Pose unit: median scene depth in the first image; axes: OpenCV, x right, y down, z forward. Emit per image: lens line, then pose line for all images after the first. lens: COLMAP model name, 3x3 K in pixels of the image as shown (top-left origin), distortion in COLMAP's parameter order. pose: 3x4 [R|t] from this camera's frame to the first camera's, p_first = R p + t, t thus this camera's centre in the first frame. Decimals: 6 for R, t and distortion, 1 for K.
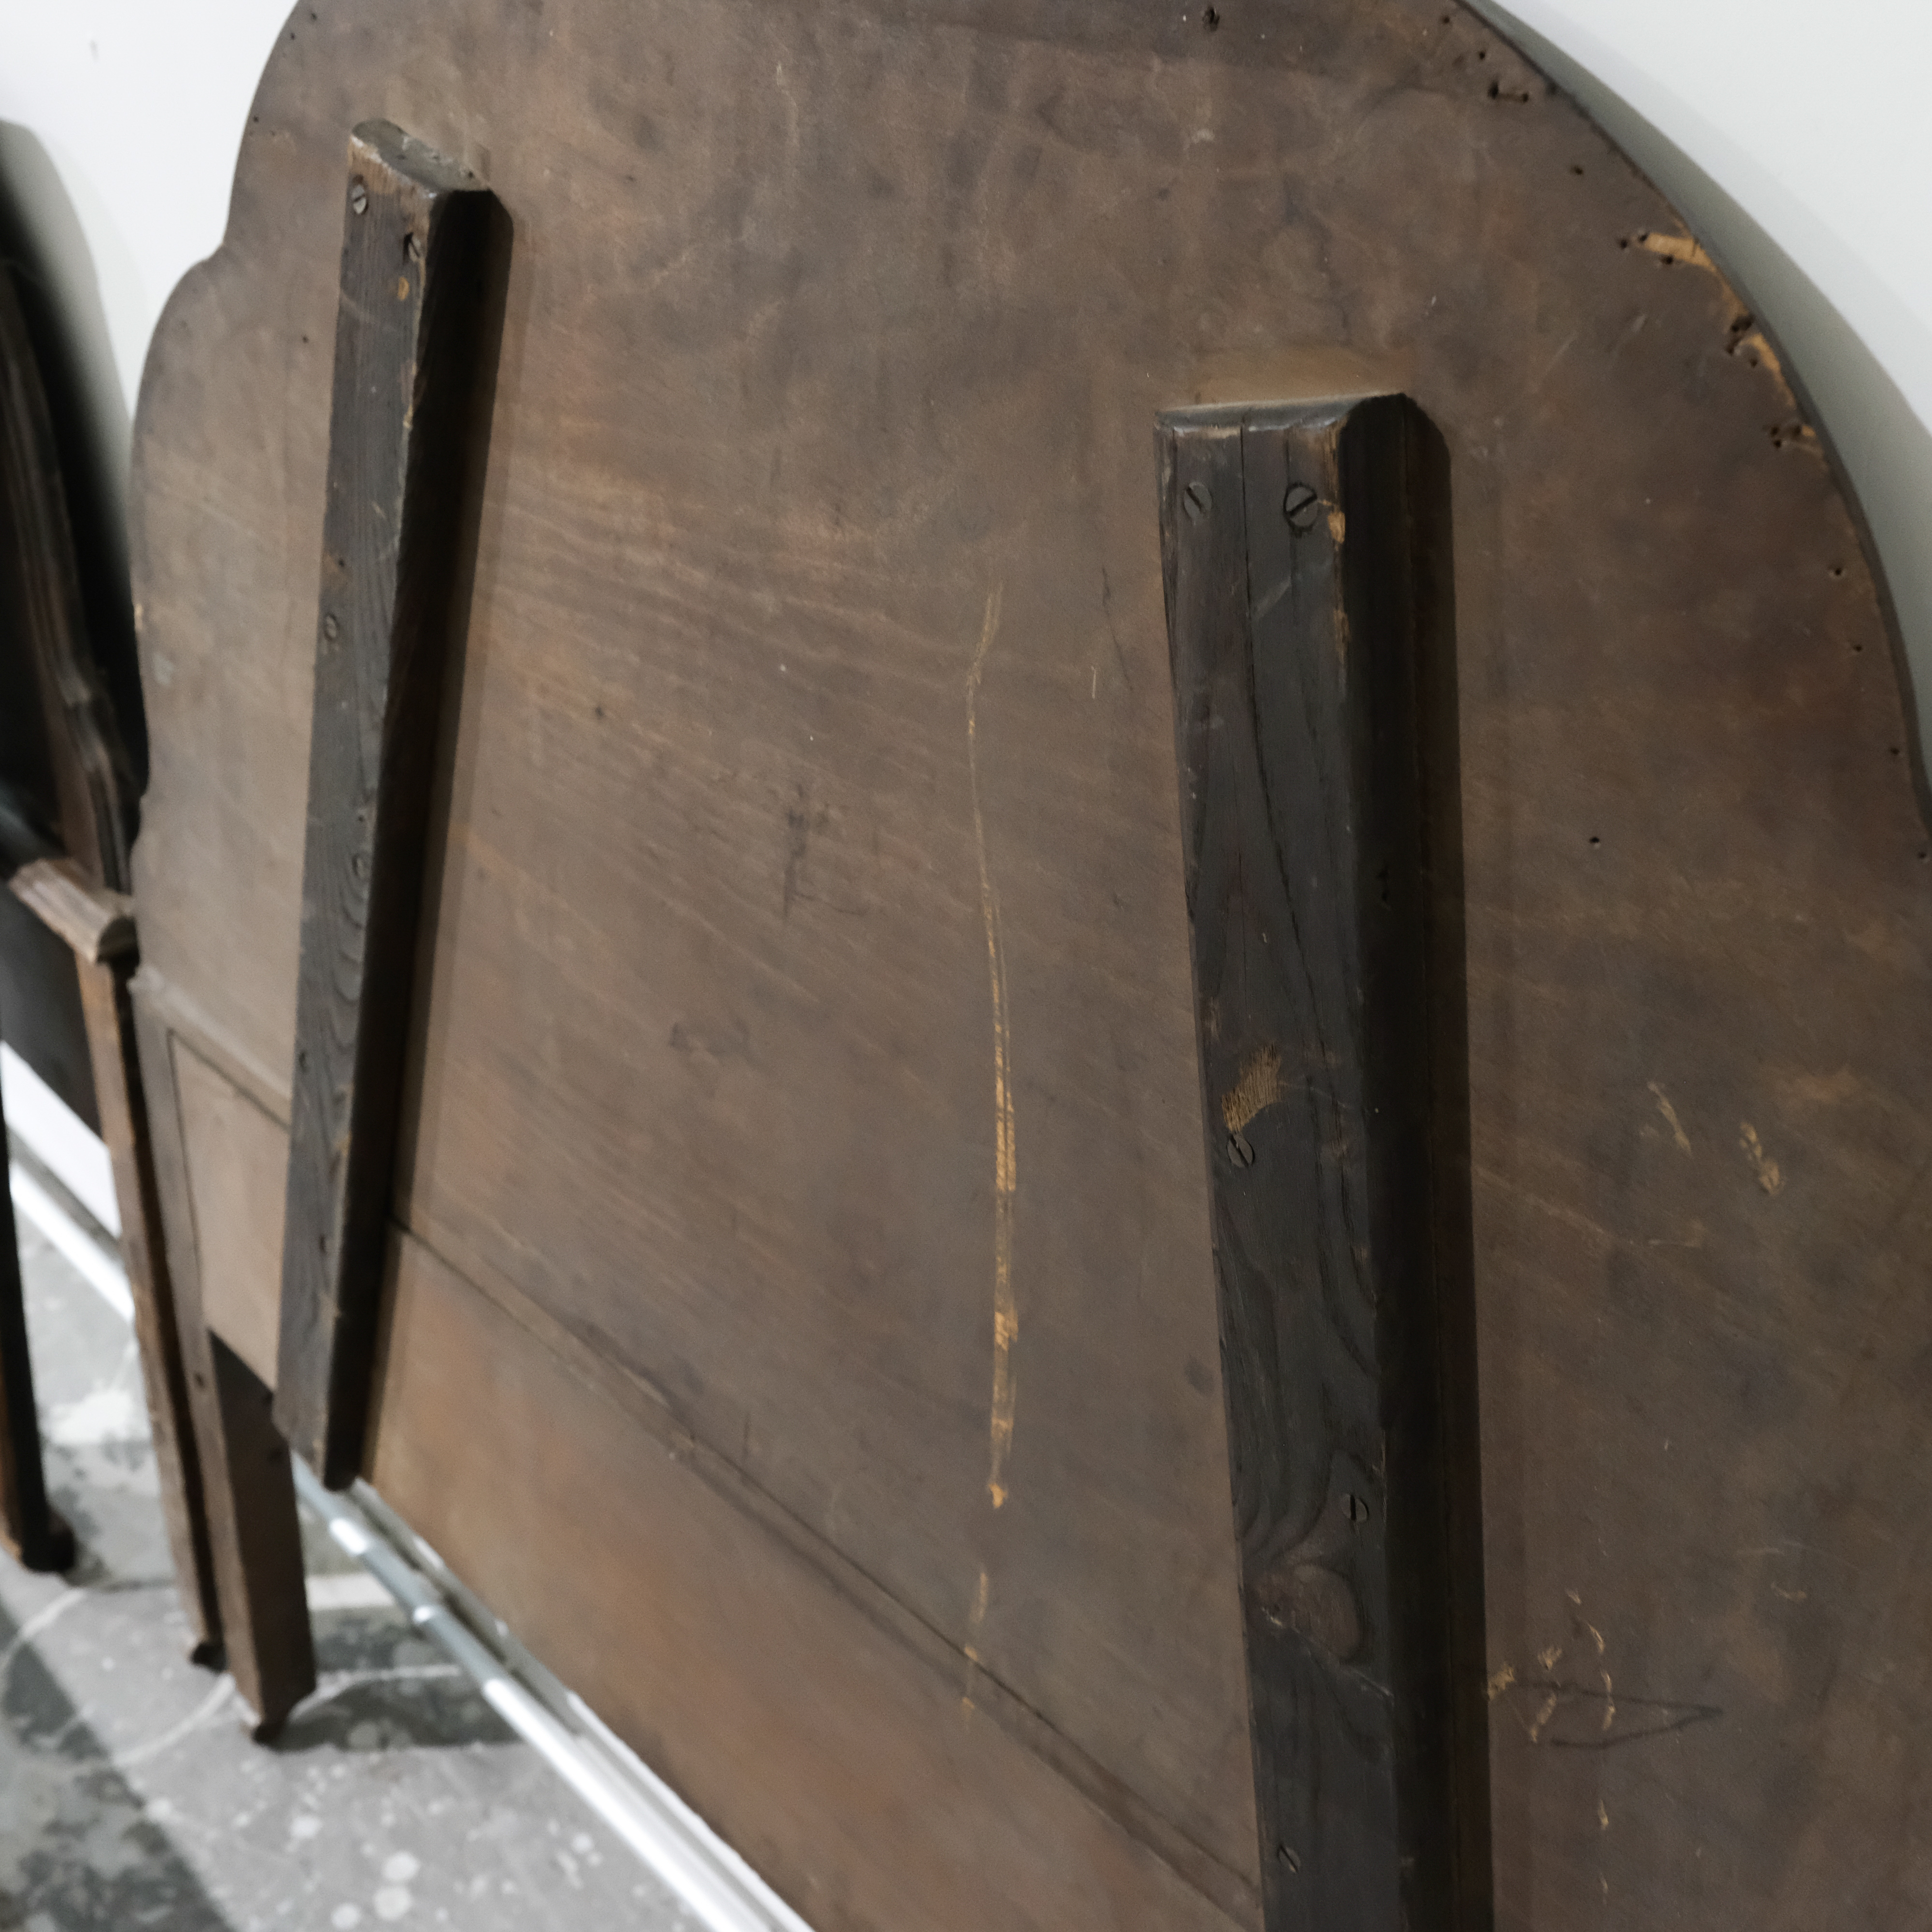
lens RADIAL K [[1981.0, 0, 959.9], [0, 1981.0, 972.7], [0, 0, 1]] dist [-0.028857, 0.000000]
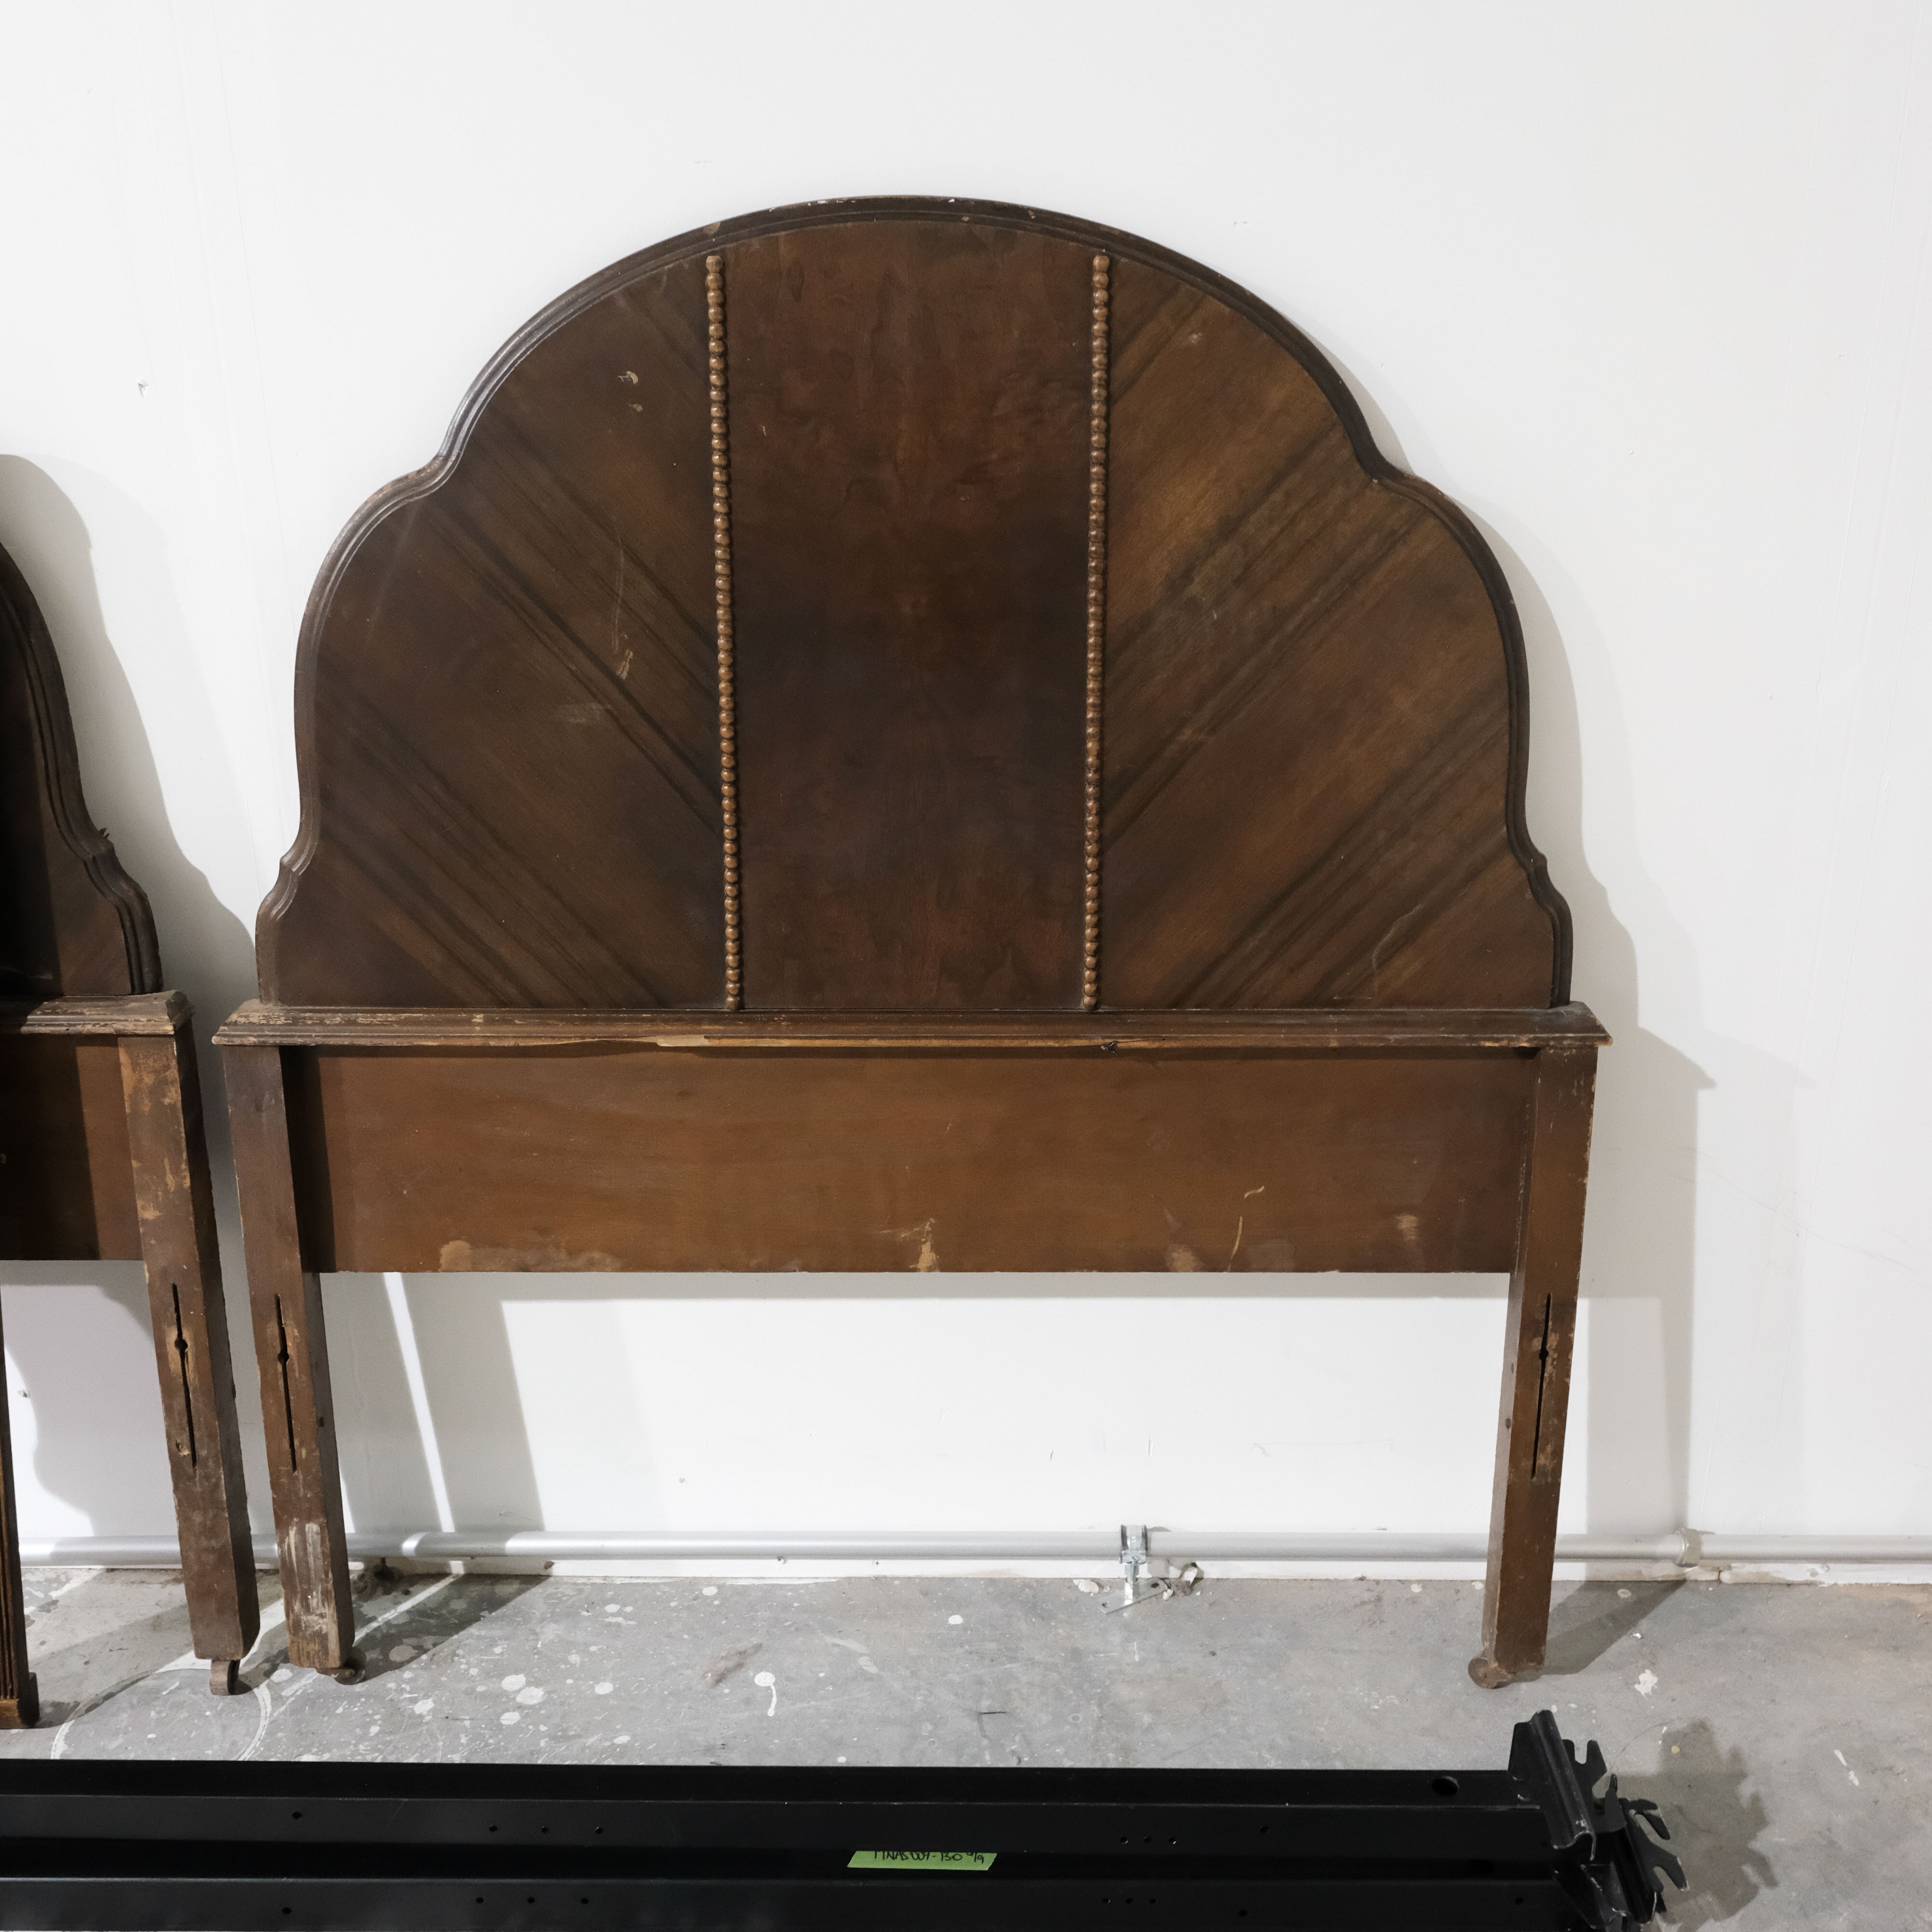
lens RADIAL K [[2213.3, 0, 986.5], [0, 2213.3, 958.5], [0, 0, 1]] dist [-0.012658, 0.000000]
pose [[0.706059, -0.281828, 0.649657, -1.564555], [0.395723, 0.917815, -0.031922, 0.334632], [-0.587268, 0.279623, 0.759557, -0.753744]]
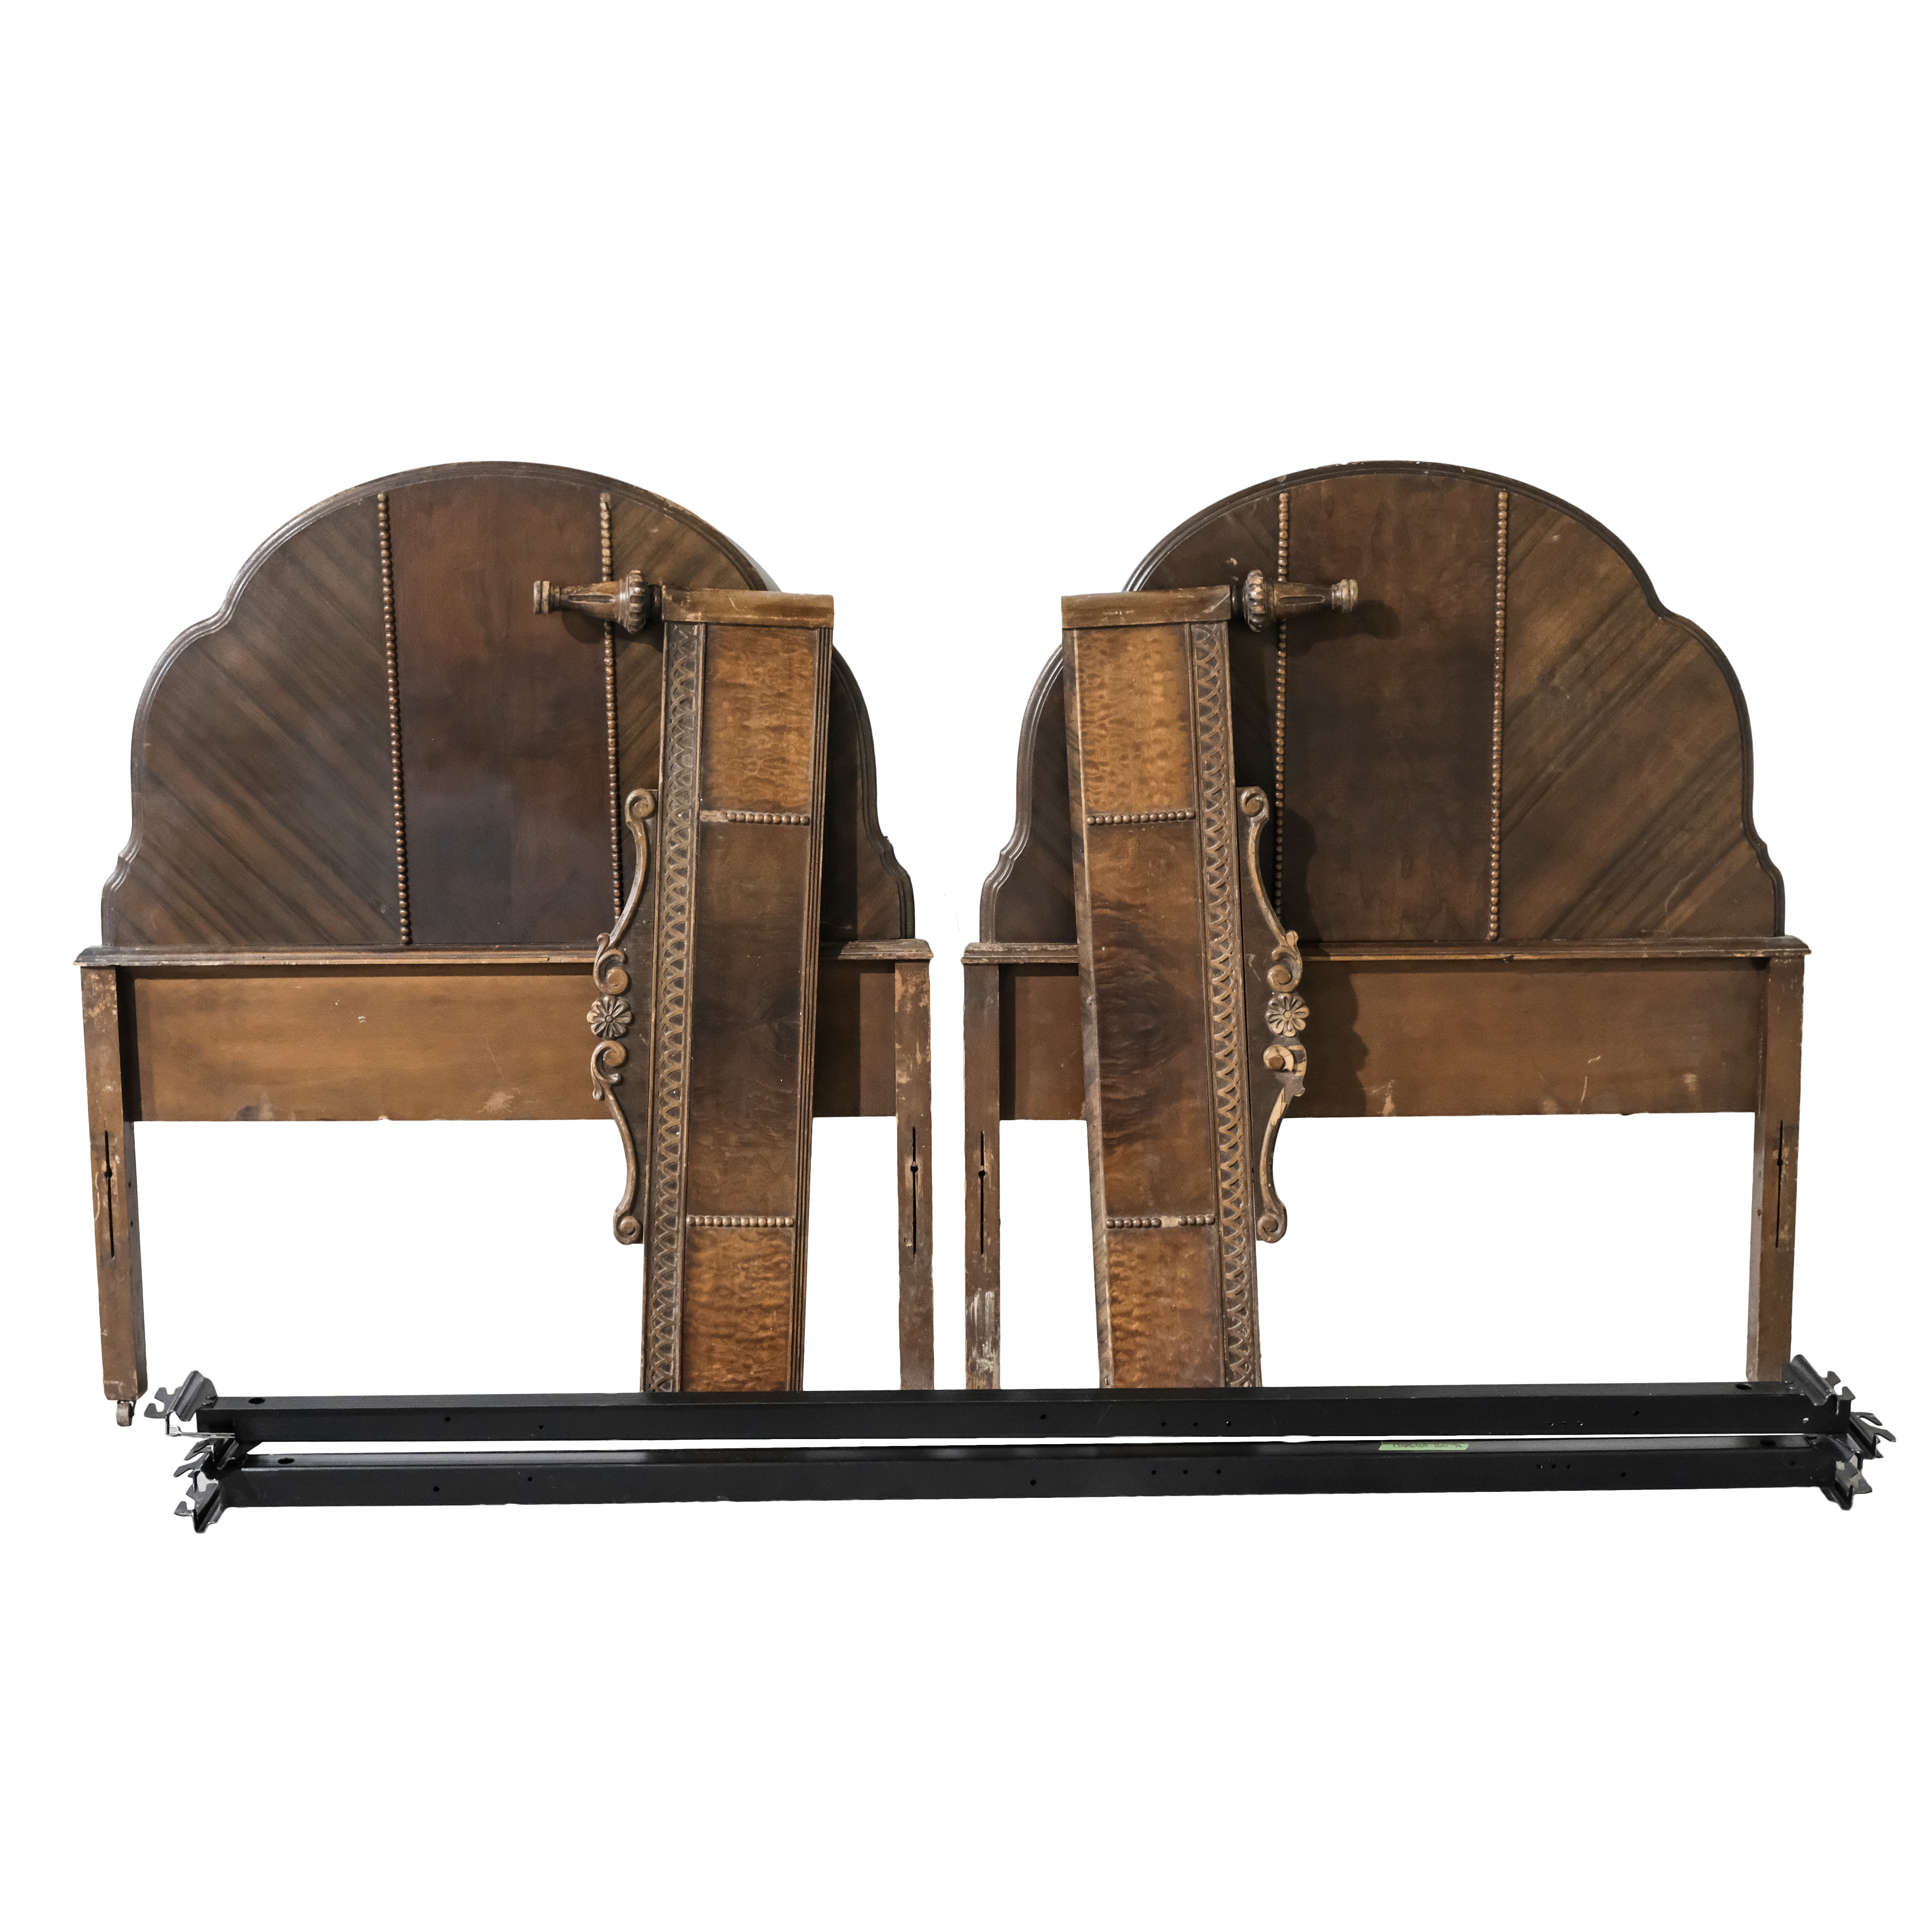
lens RADIAL K [[2907.0, 0, 959.3], [0, 2907.0, 974.0], [0, 0, 1]] dist [-0.010294, 0.000000]
pose [[0.684941, -0.182766, 0.705302, -4.152164], [0.409234, 0.897410, -0.164872, 0.853916], [-0.602812, 0.401562, 0.689468, -1.897061]]
